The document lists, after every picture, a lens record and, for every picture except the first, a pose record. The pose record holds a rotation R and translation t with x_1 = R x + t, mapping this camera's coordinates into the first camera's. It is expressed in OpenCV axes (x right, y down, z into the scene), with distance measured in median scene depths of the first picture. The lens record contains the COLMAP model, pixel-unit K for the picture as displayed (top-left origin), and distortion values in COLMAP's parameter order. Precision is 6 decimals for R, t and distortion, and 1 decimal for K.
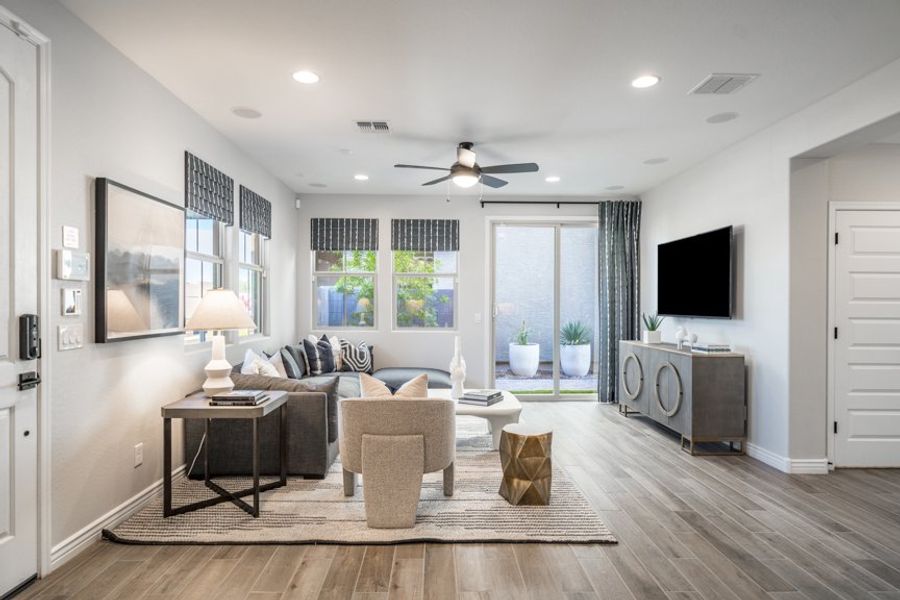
lens RADIAL K [[509.6, 0, 440.8], [0, 509.6, 303.8], [0, 0, 1]] dist [-0.004242, 0.000832]
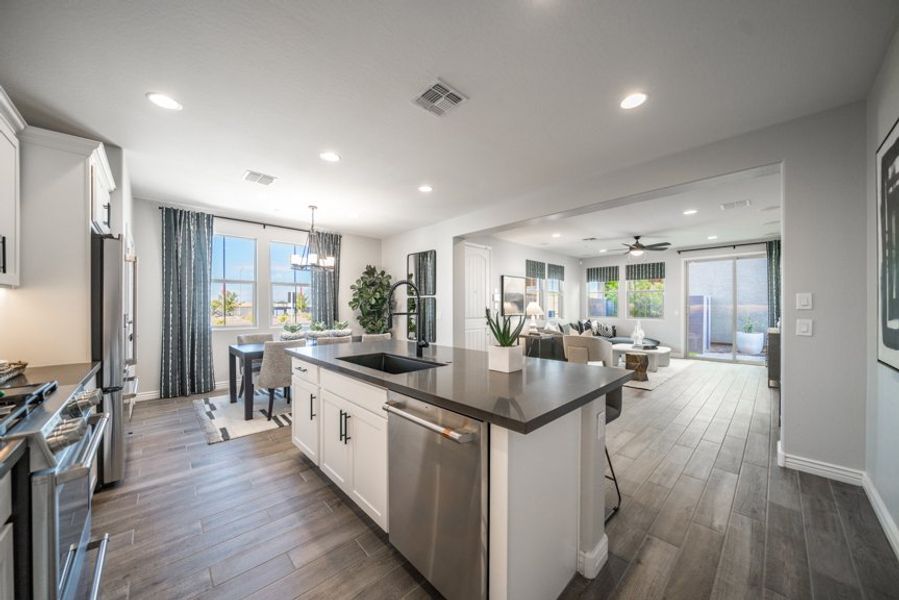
lens RADIAL K [[312.3, 0, 444.2], [0, 312.3, 307.3], [0, 0, 1]] dist [-0.003269, -0.000128]
pose [[0.677059, -0.002920, -0.735923, 0.518505], [0.004639, 0.999989, 0.000300, 0.002054], [0.735914, -0.003618, 0.677065, -0.627331]]
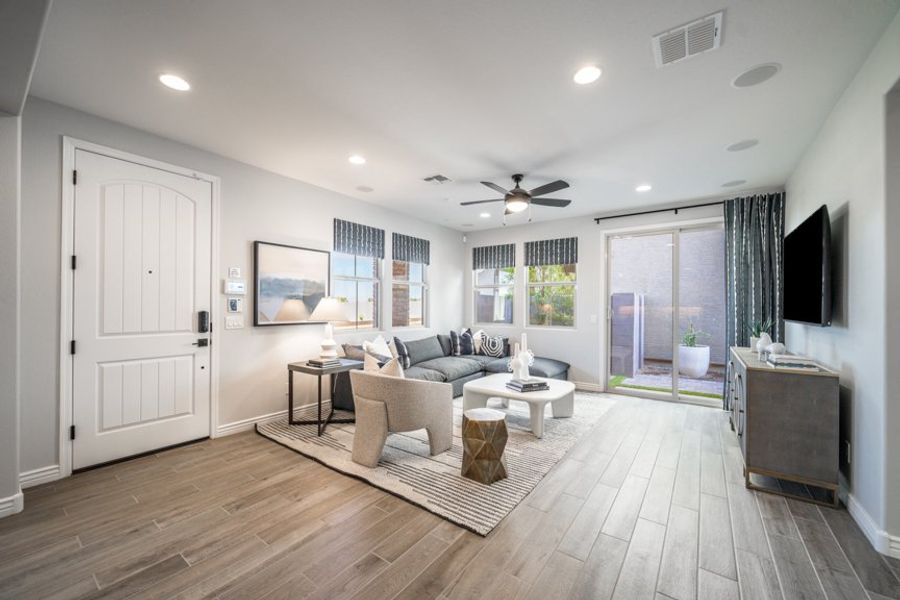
lens RADIAL K [[350.8, 0, 441.0], [0, 350.8, 305.3], [0, 0, 1]] dist [-0.004110, -0.000205]
pose [[0.793849, -0.001992, -0.608112, 0.433863], [-0.001963, 0.999981, -0.005838, 0.002085], [0.608112, 0.005829, 0.793830, 0.230717]]
